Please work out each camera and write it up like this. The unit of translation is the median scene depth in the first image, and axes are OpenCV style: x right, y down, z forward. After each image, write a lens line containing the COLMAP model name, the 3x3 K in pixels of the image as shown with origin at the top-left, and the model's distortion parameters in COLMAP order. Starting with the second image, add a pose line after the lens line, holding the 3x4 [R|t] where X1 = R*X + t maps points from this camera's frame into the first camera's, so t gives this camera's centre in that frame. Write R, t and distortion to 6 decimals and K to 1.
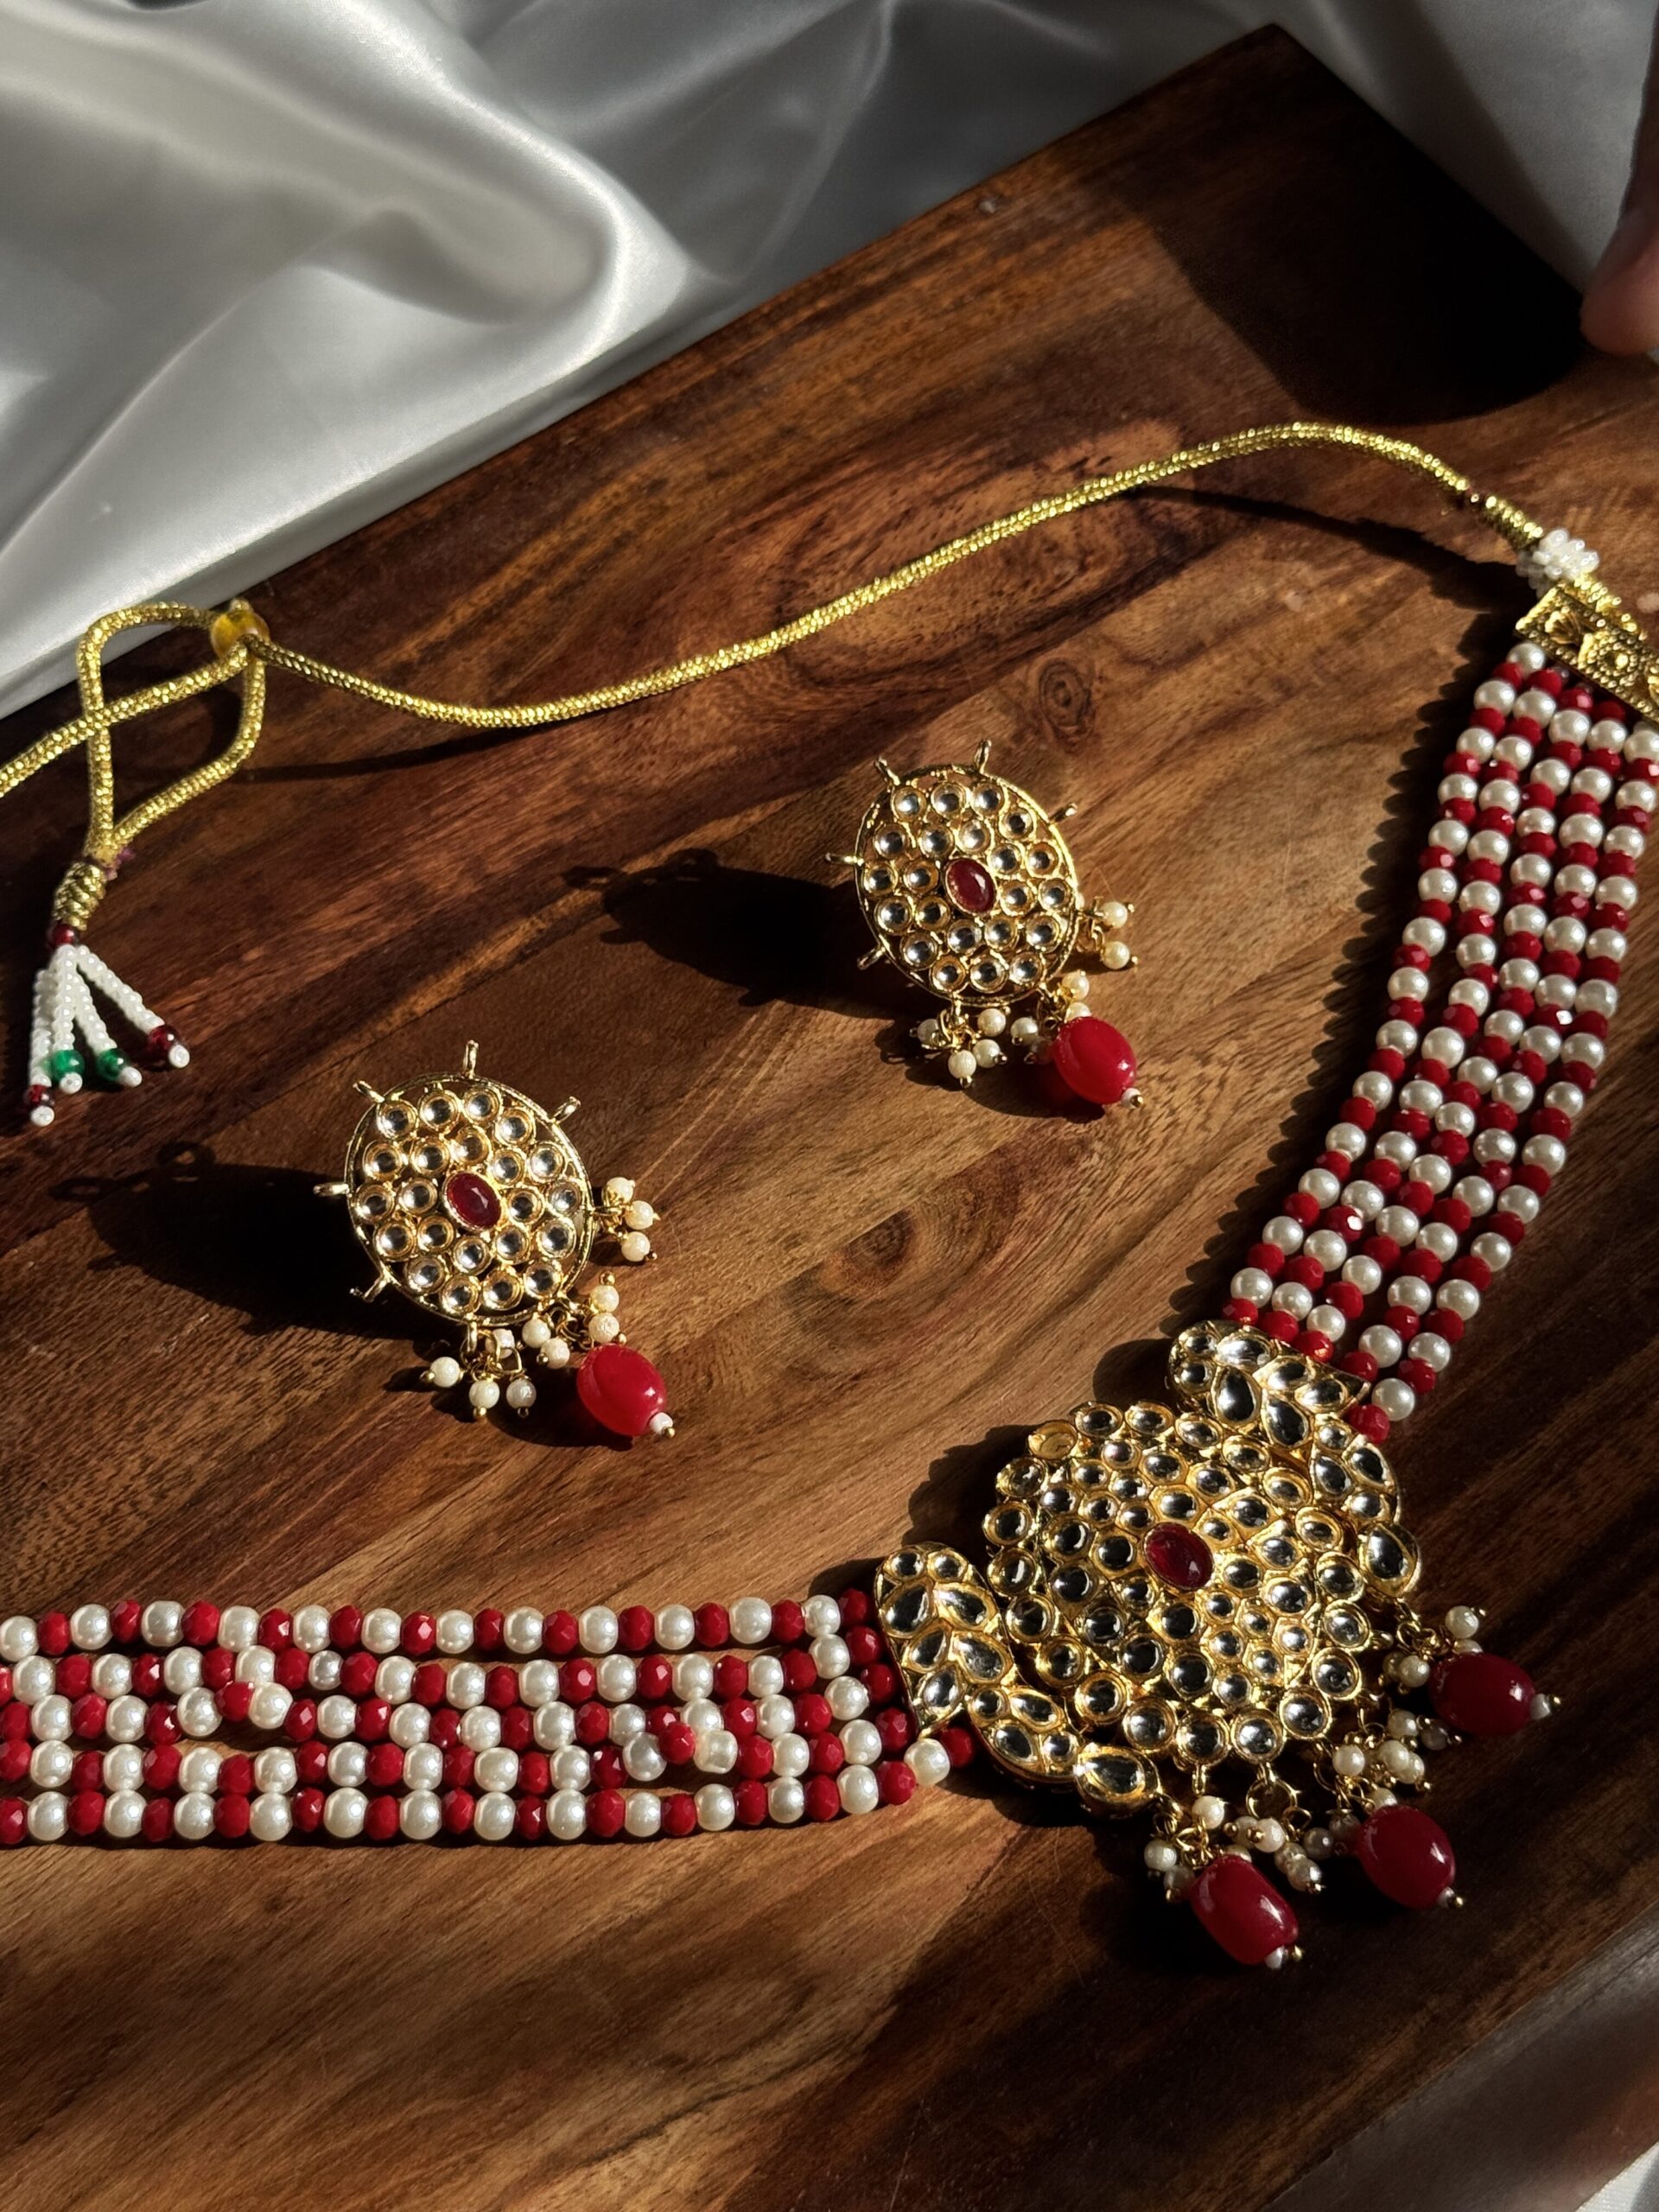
lens RADIAL K [[3623.5, 0, 829.5], [0, 3623.5, 1106.0], [0, 0, 1]] dist [0.137881, -0.103875]
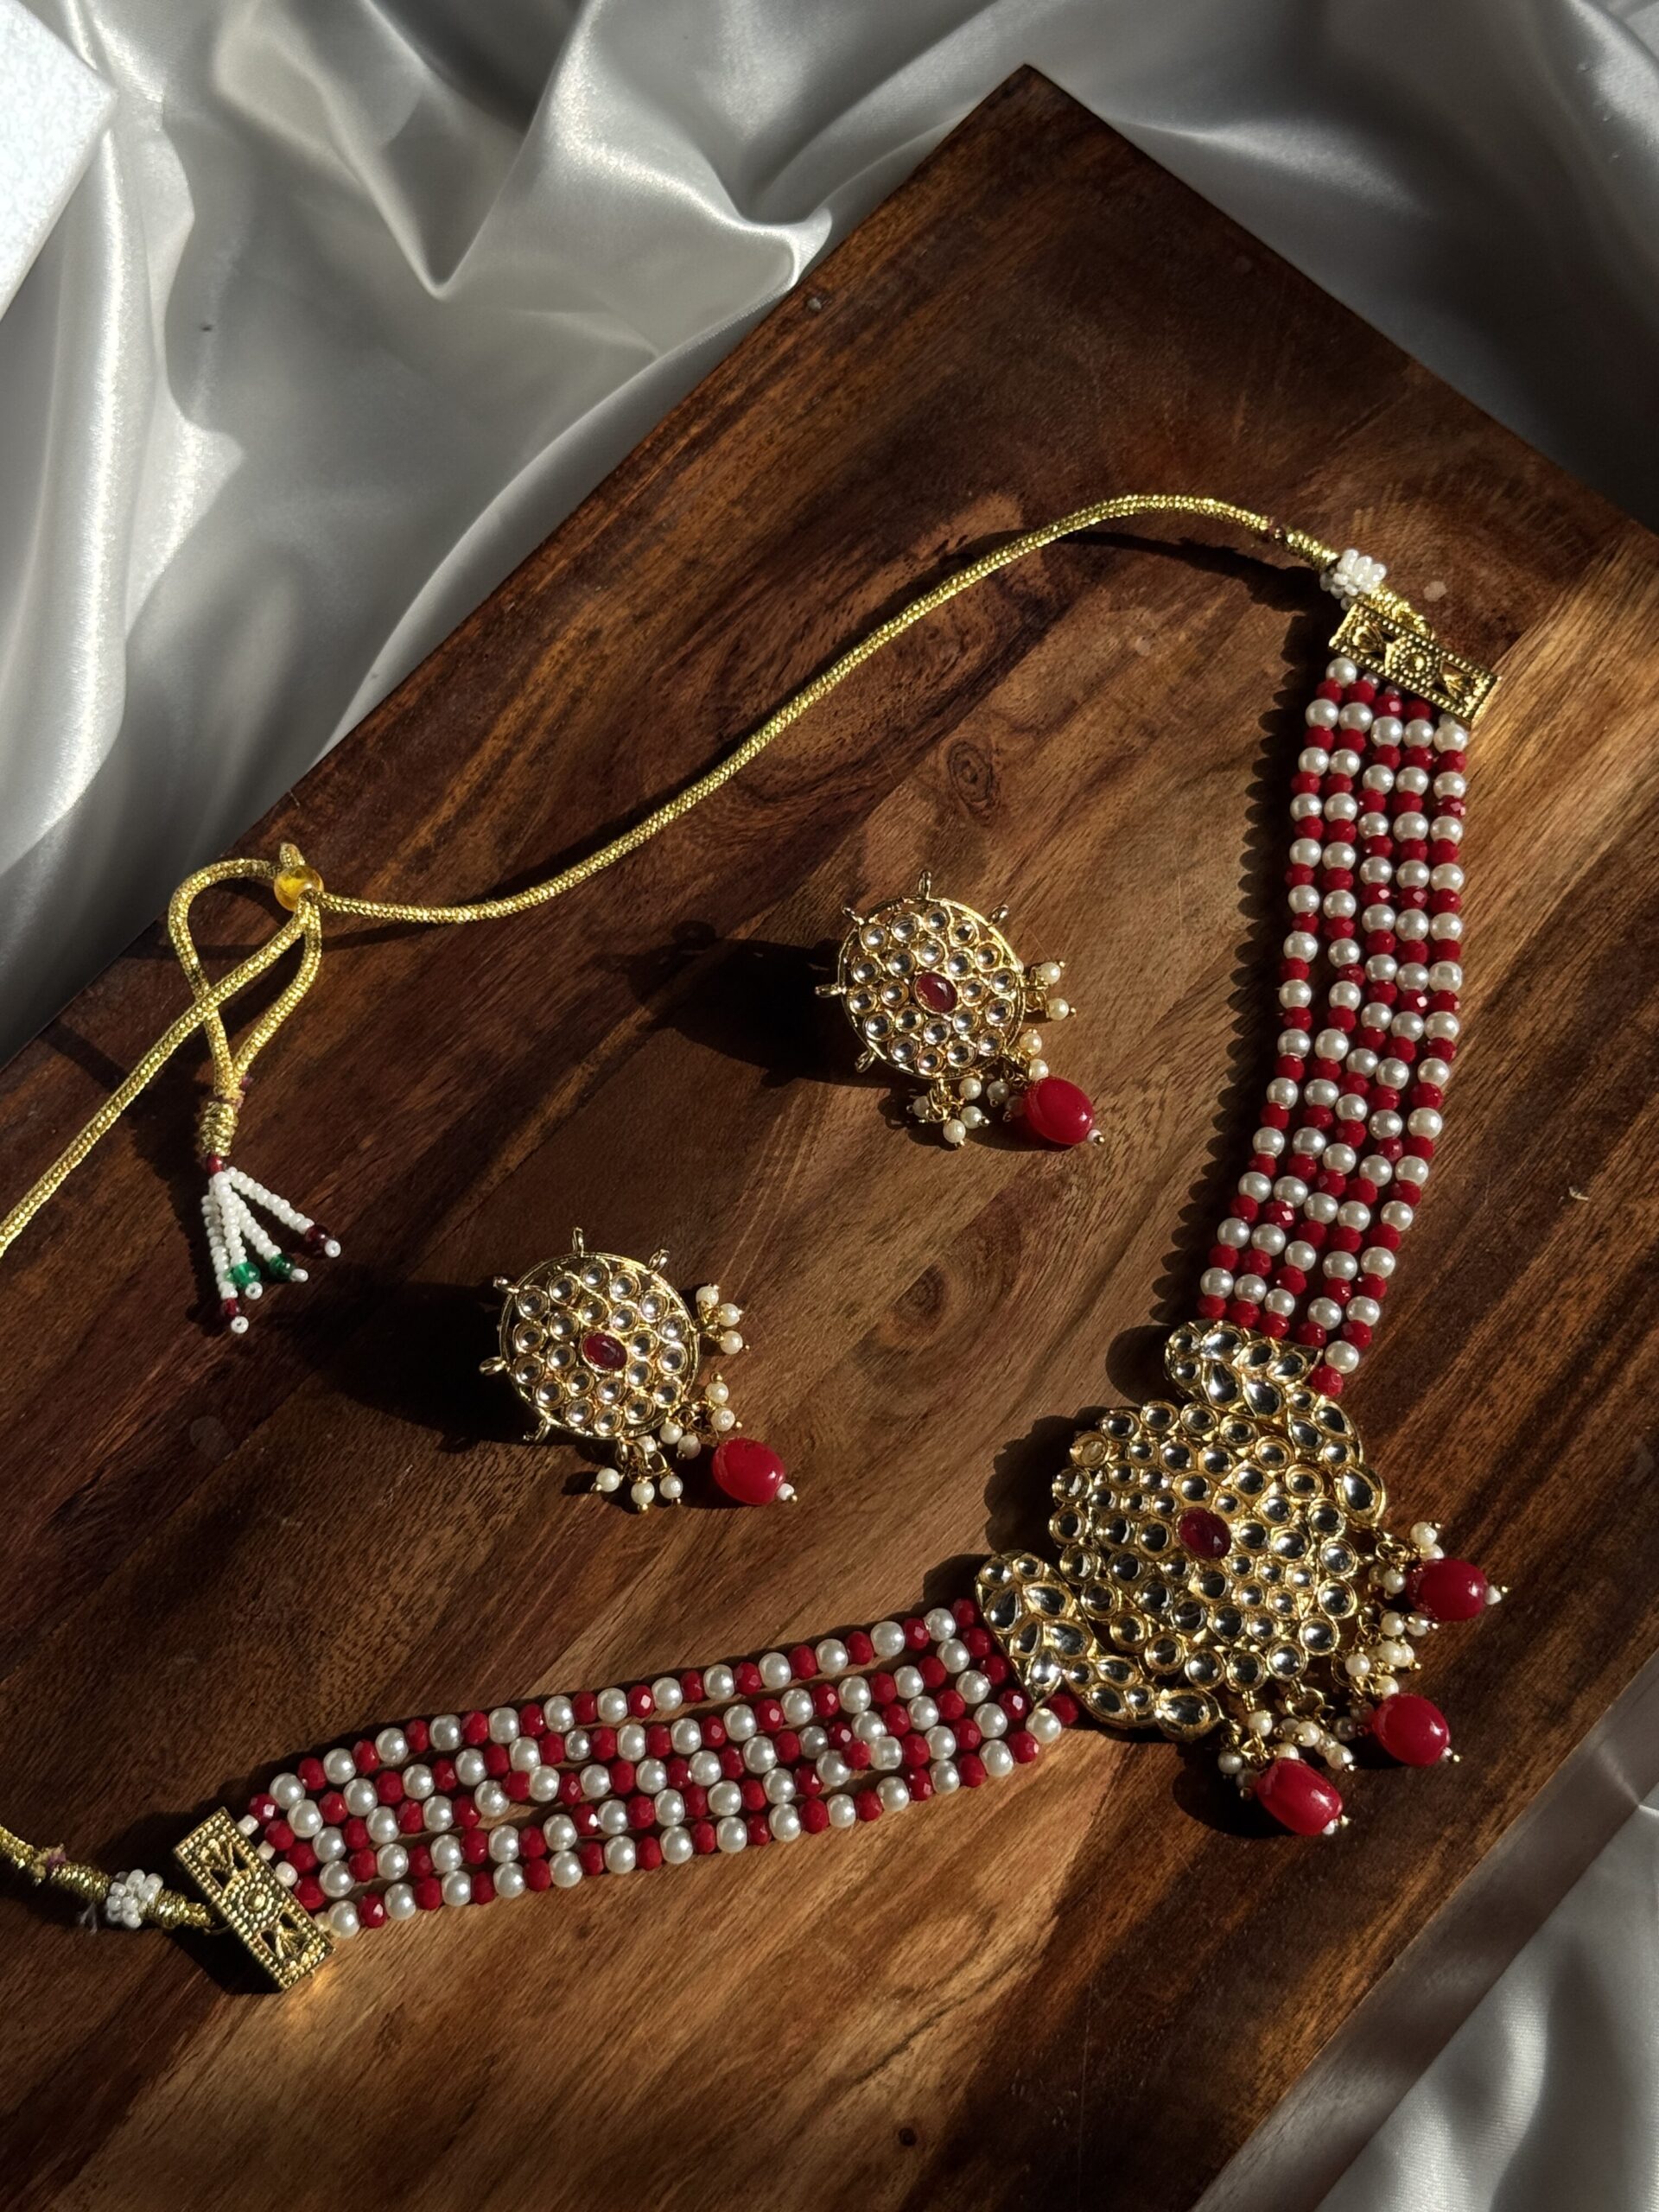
lens RADIAL K [[3623.5, 0, 829.5], [0, 3623.5, 1106.0], [0, 0, 1]] dist [0.137881, -0.103875]
pose [[0.980882, -0.193454, 0.021138, -0.030013], [0.184212, 0.958024, 0.219670, -0.301953], [-0.062747, -0.211576, 0.975345, -0.205588]]
